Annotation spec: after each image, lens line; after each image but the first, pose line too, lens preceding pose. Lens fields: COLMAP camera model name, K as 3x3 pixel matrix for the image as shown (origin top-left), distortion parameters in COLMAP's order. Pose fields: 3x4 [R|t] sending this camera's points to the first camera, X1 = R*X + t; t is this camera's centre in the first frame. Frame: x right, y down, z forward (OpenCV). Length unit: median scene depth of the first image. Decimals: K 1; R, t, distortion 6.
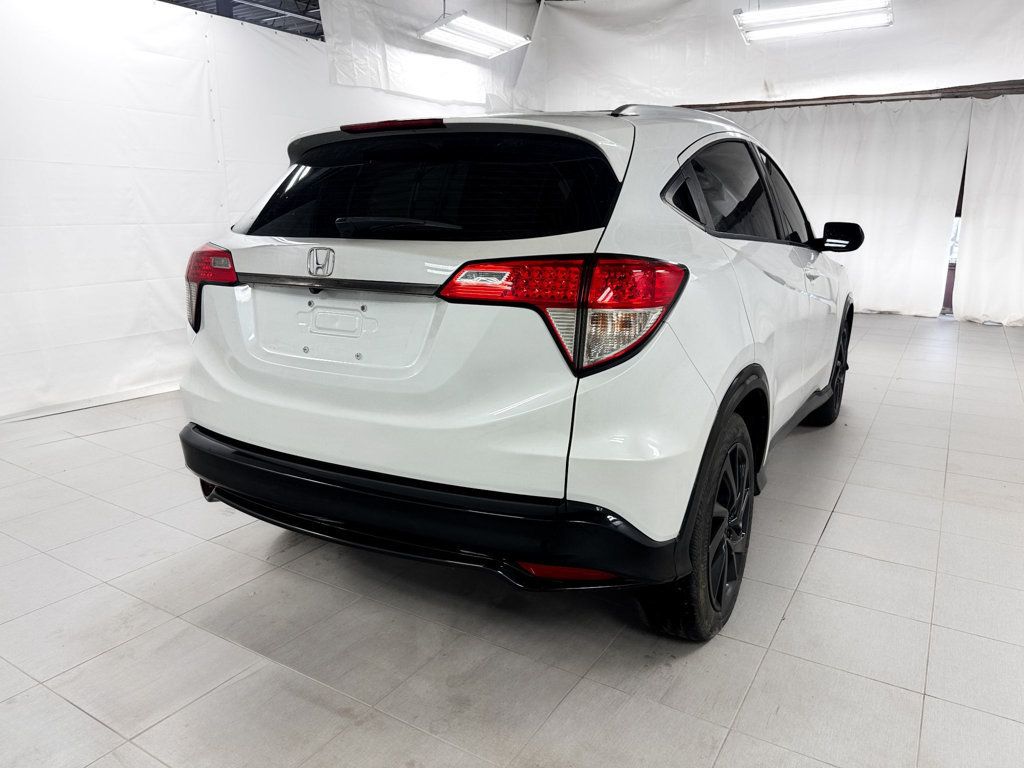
lens RADIAL K [[736.5, 0, 520.9], [0, 736.5, 383.1], [0, 0, 1]] dist [0.029116, -0.029168]
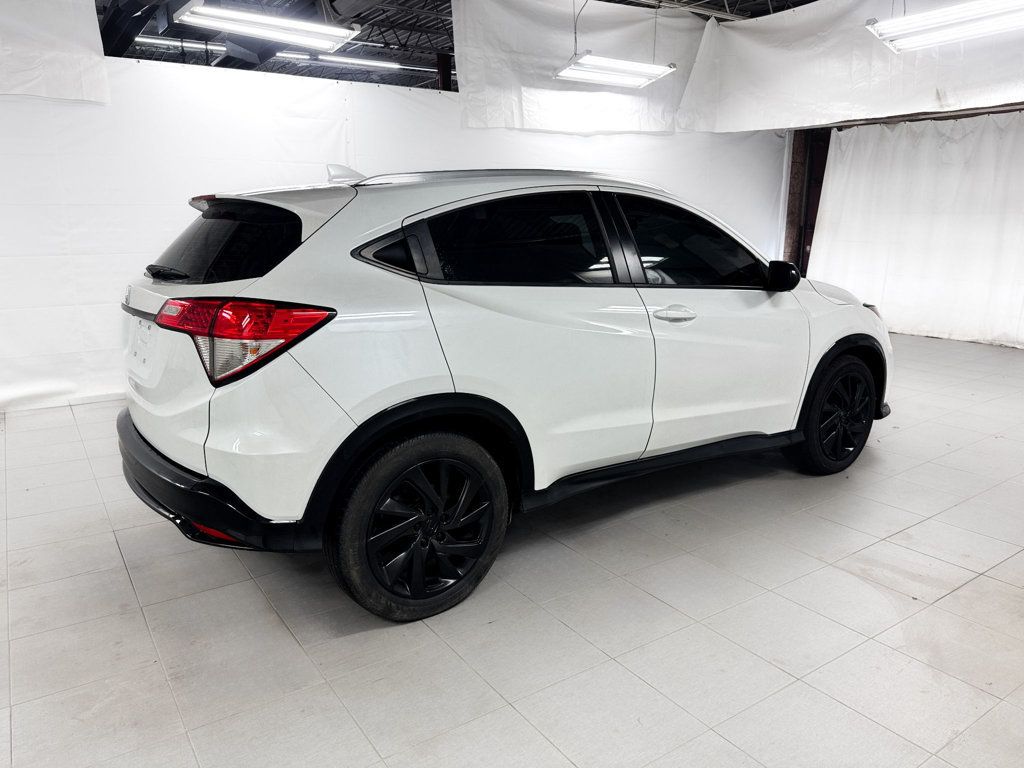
lens RADIAL K [[736.5, 0, 515.9], [0, 736.5, 388.4], [0, 0, 1]] dist [0.029116, -0.029168]
pose [[0.908893, 0.087071, -0.407838, 0.675069], [-0.090149, 0.995859, 0.011708, -0.043115], [0.407169, 0.026125, 0.912979, -0.013896]]
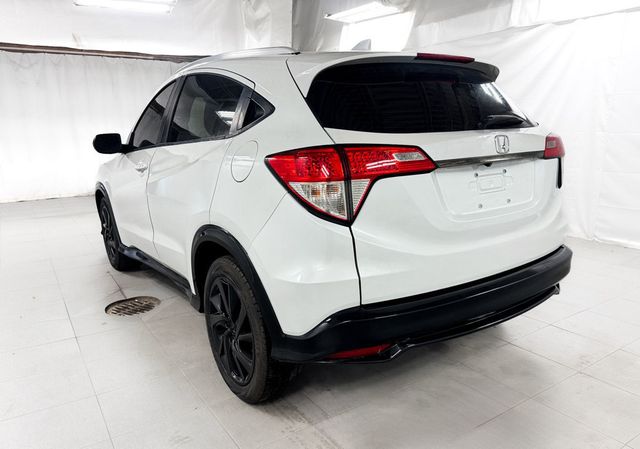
lens RADIAL K [[470.5, 0, 323.9], [0, 470.5, 242.3], [0, 0, 1]] dist [0.027231, -0.018155]
pose [[0.426591, -0.233342, 0.873826, -0.870209], [0.231408, 0.962147, 0.143956, -0.126256], [-0.874340, 0.140800, 0.464441, 0.578110]]
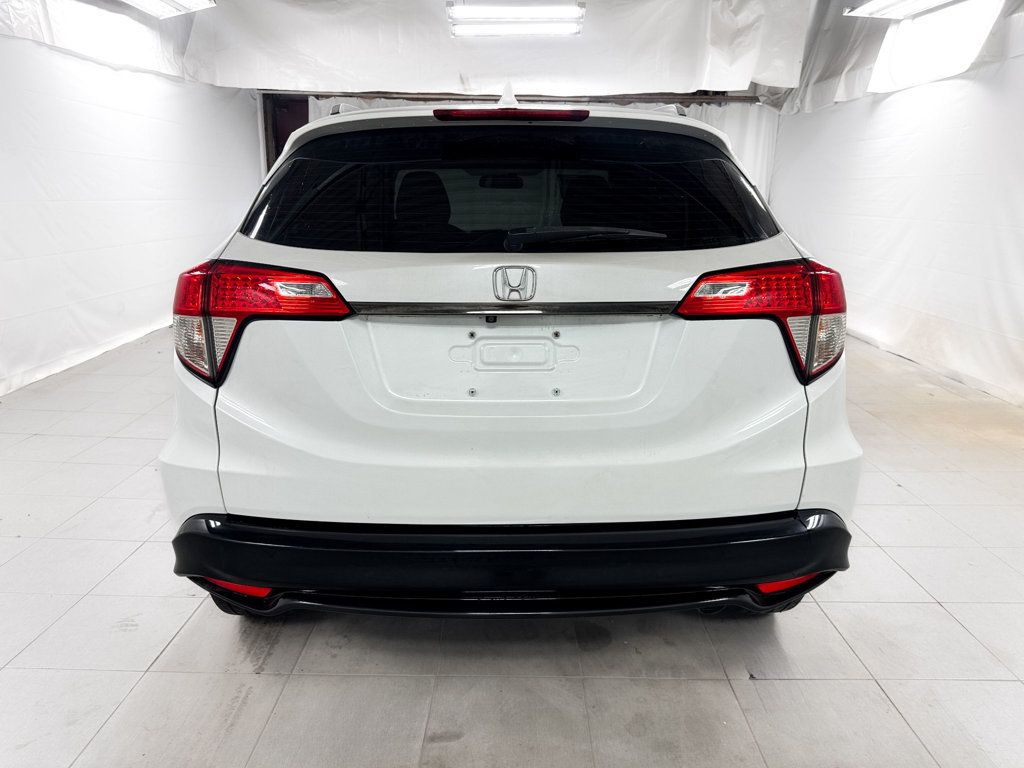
lens RADIAL K [[736.5, 0, 512.9], [0, 736.5, 380.8], [0, 0, 1]] dist [0.029116, -0.029168]
pose [[0.858332, -0.122856, 0.498169, -0.444169], [0.114441, 0.992292, 0.047536, -0.061967], [-0.500170, 0.016209, 0.865776, 0.195886]]
